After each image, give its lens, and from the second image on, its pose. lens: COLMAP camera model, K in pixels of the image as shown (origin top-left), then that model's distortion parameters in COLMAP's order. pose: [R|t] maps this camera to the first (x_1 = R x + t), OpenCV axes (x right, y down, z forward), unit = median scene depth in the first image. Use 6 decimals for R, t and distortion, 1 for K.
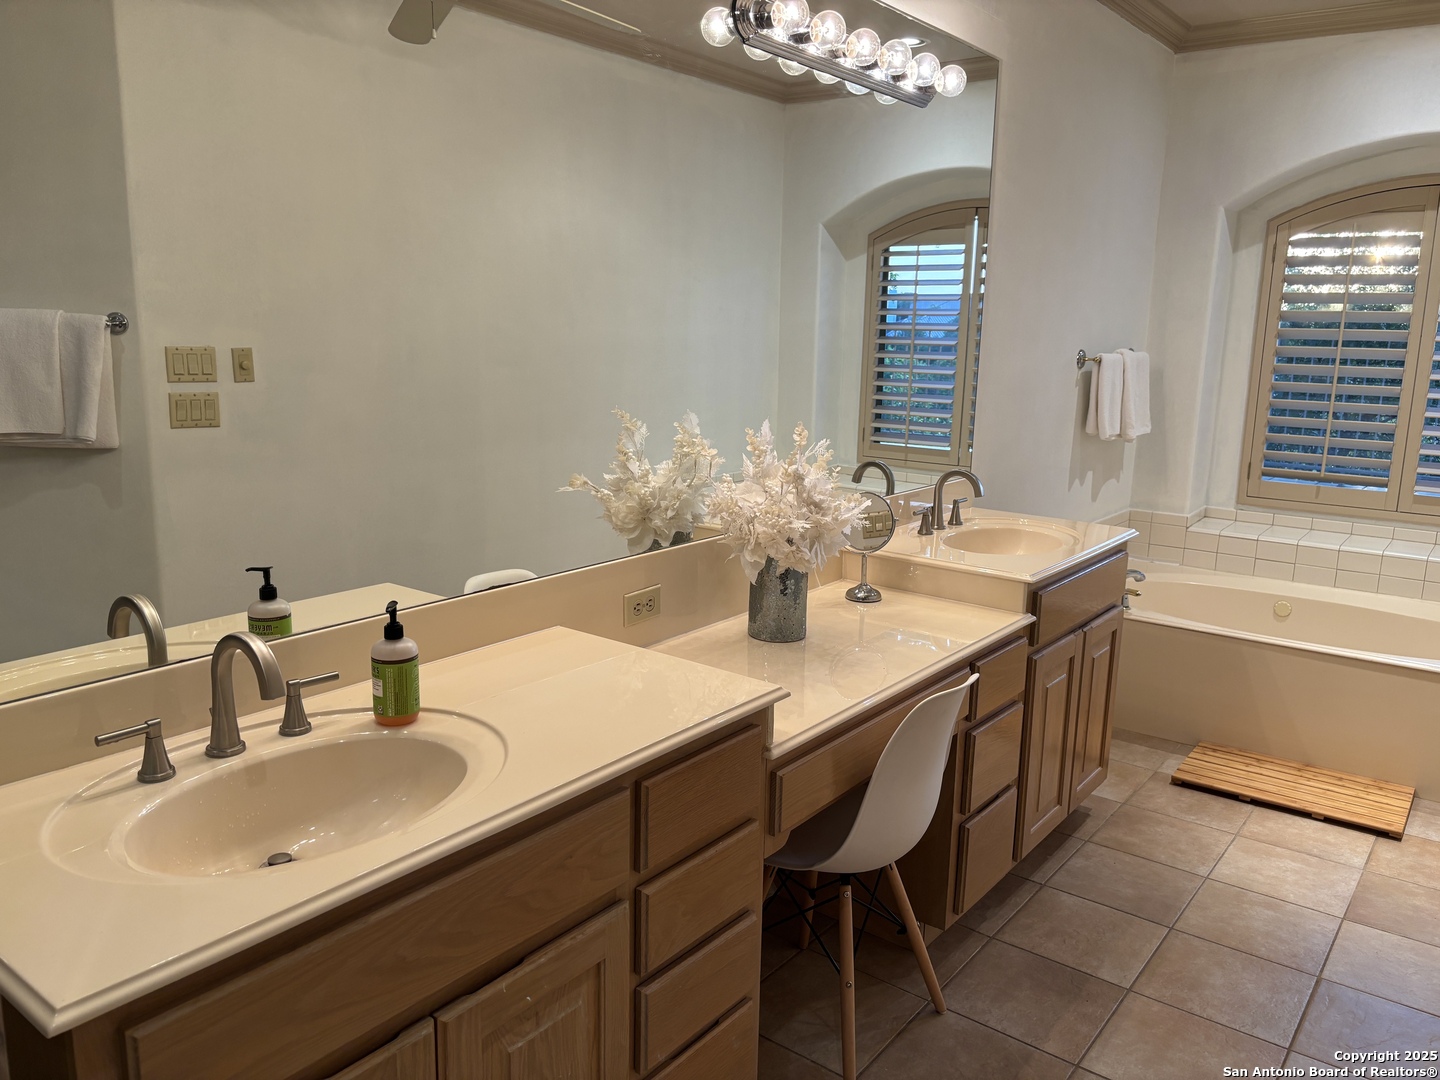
lens RADIAL K [[1087.3, 0, 731.3], [0, 1087.3, 535.9], [0, 0, 1]] dist [0.035793, -0.038720]
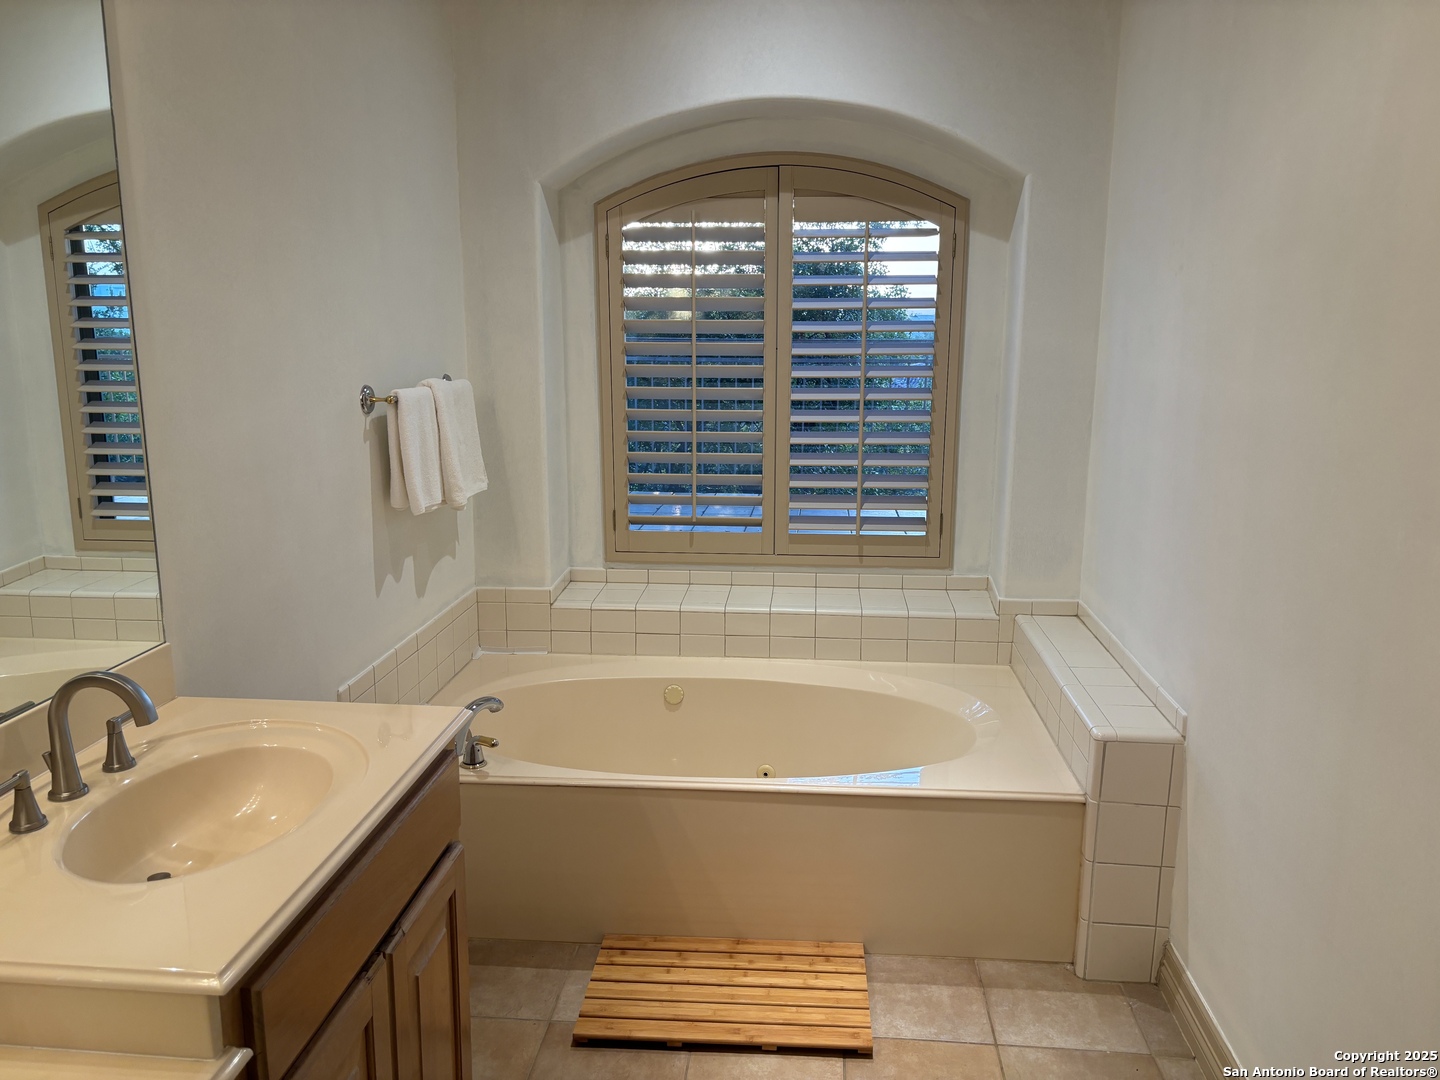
lens RADIAL K [[1087.3, 0, 732.8], [0, 1087.3, 551.9], [0, 0, 1]] dist [0.035793, -0.038720]
pose [[0.842938, -0.128606, 0.522413, 0.216903], [0.118686, 0.991538, 0.052589, -0.114360], [-0.524755, 0.017674, 0.851070, 0.468753]]
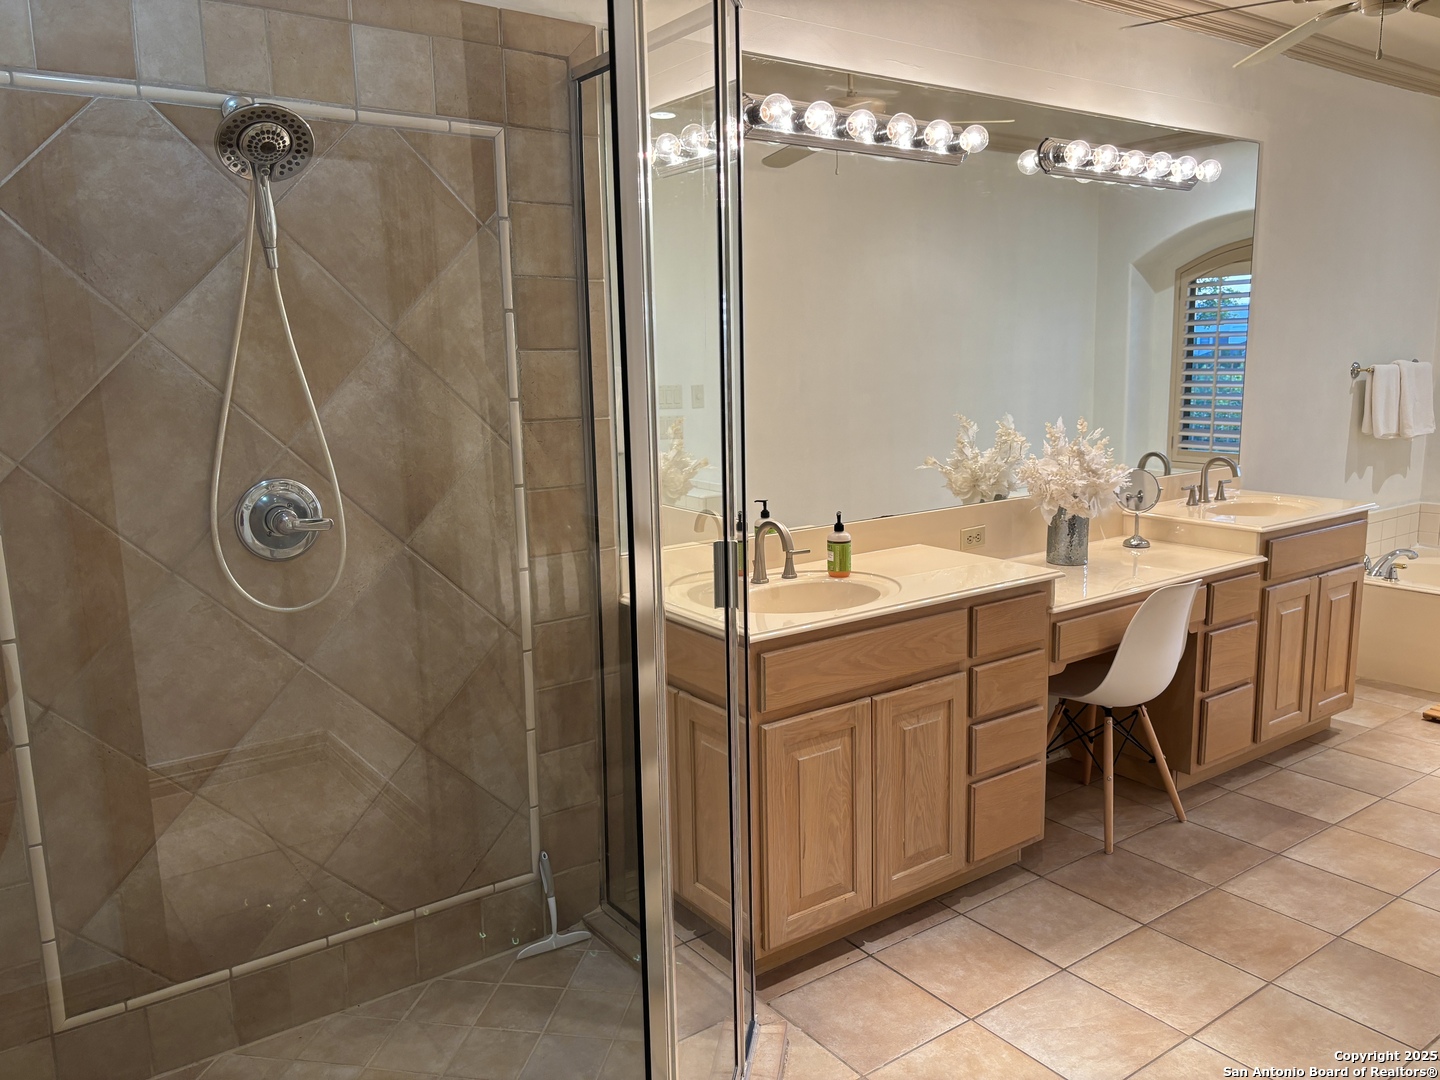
lens RADIAL K [[1087.3, 0, 724.5], [0, 1087.3, 525.1], [0, 0, 1]] dist [0.035793, -0.038720]
pose [[0.954716, 0.008037, -0.297410, 0.032891], [-0.019080, 0.999231, -0.034245, 0.085507], [0.296906, 0.038369, 0.954136, -0.472573]]
